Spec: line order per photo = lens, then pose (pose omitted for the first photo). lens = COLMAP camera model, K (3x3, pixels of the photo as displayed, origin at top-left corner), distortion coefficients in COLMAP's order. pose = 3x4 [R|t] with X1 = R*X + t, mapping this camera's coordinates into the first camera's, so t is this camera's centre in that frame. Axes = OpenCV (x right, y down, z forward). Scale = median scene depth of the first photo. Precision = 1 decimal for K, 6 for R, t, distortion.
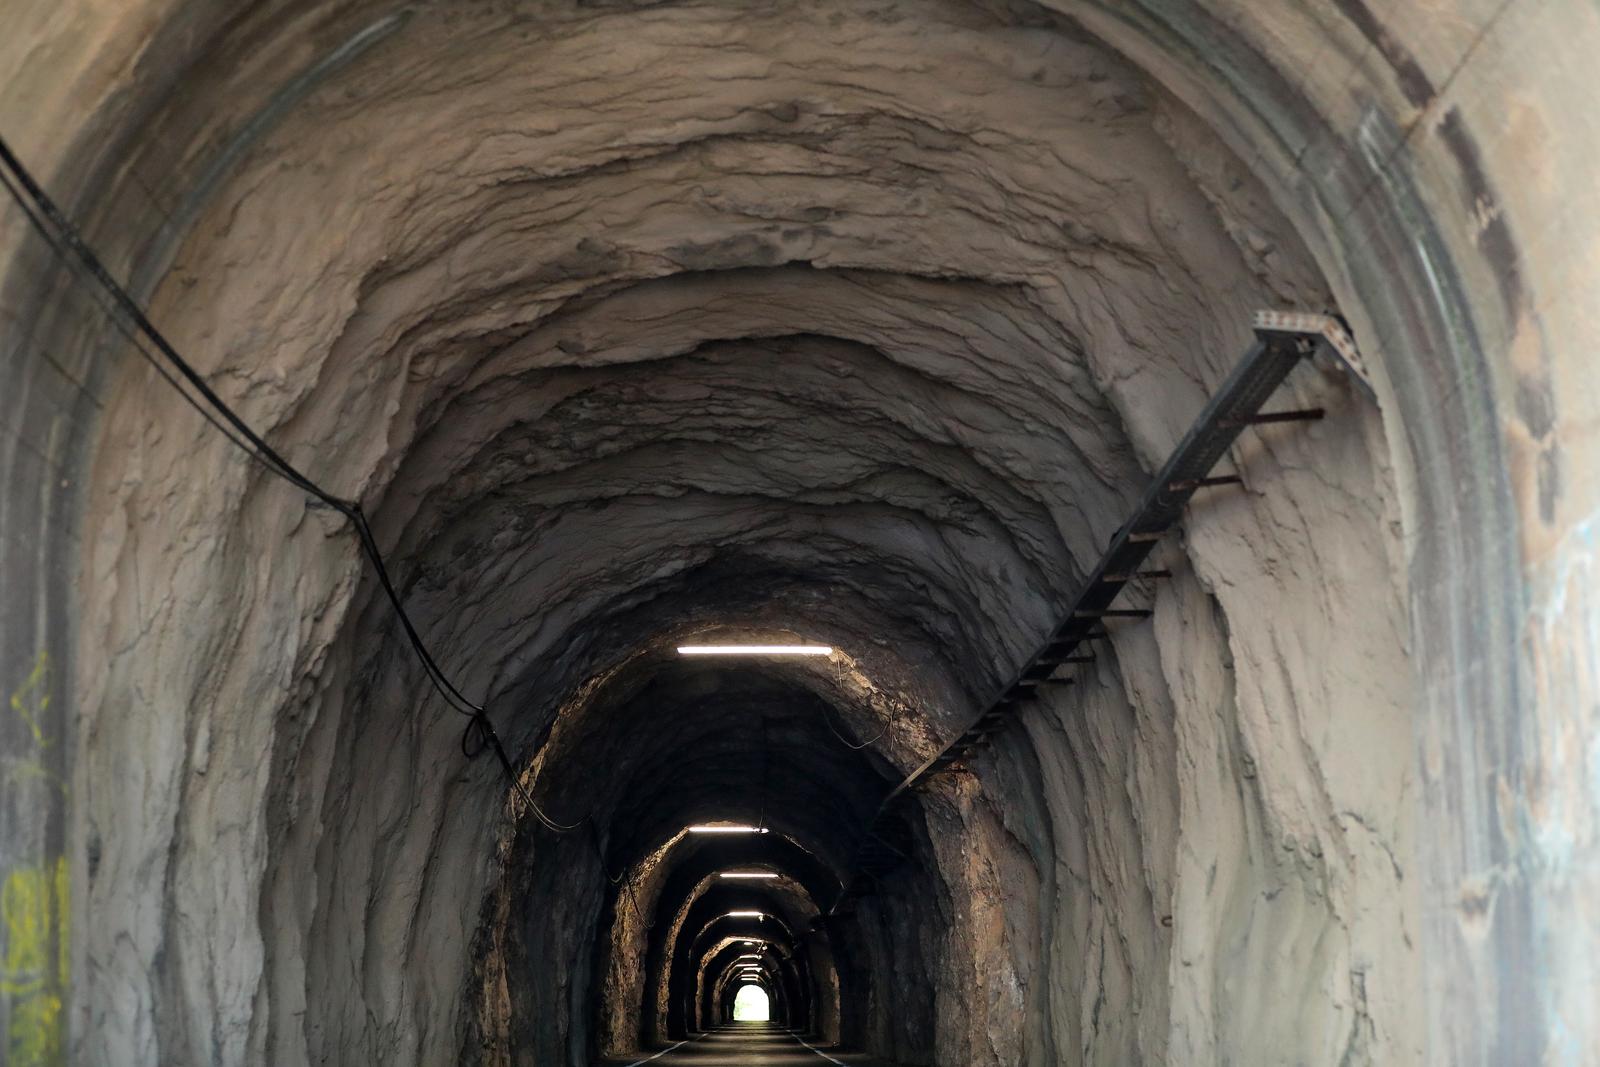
lens RADIAL K [[3799.9, 0, 836.8], [0, 3799.9, 568.4], [0, 0, 1]] dist [-0.344090, -0.503066]
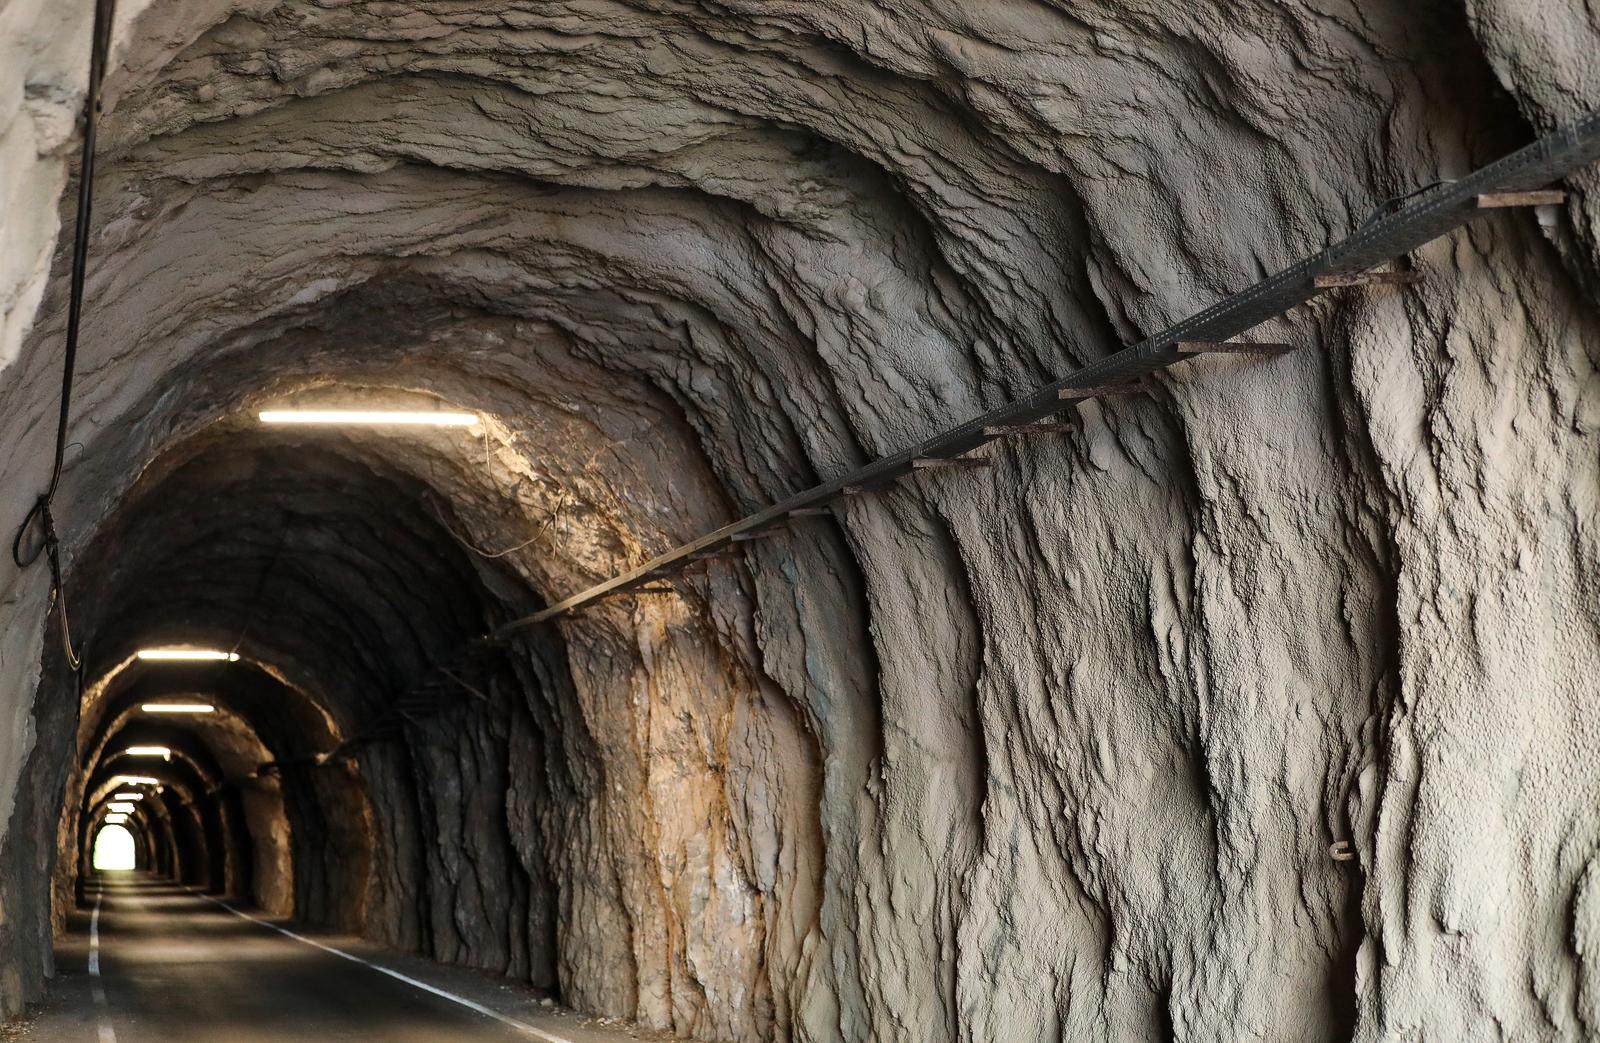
lens RADIAL K [[4001.2, 0, 913.5], [0, 4001.2, 521.5], [0, 0, 1]] dist [-0.297713, -0.247738]
pose [[0.979496, 0.011463, 0.201137, -0.087108], [-0.019355, 0.999116, 0.037313, 0.013609], [-0.200531, -0.040441, 0.978852, 0.303769]]
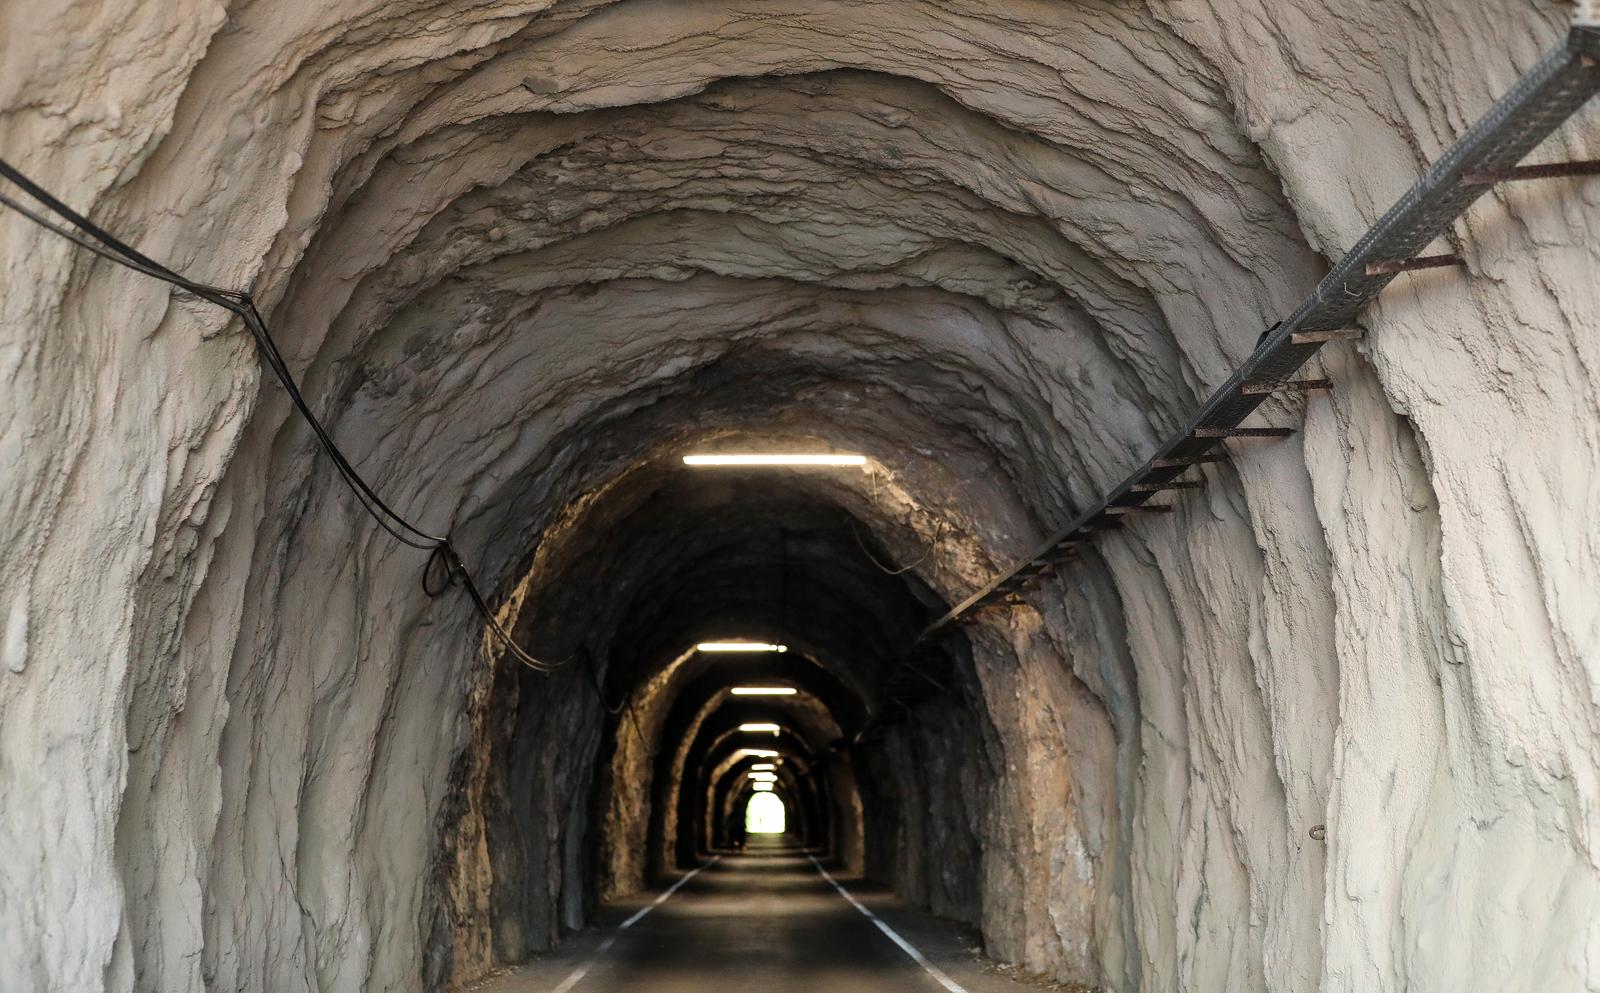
lens RADIAL K [[3795.4, 0, 883.7], [0, 3795.4, 500.1], [0, 0, 1]] dist [-0.324829, 0.029480]
pose [[0.999951, -0.001208, 0.009787, -0.006728], [0.000815, 0.999197, 0.040060, -0.004286], [-0.009828, -0.040050, 0.999149, 0.184845]]
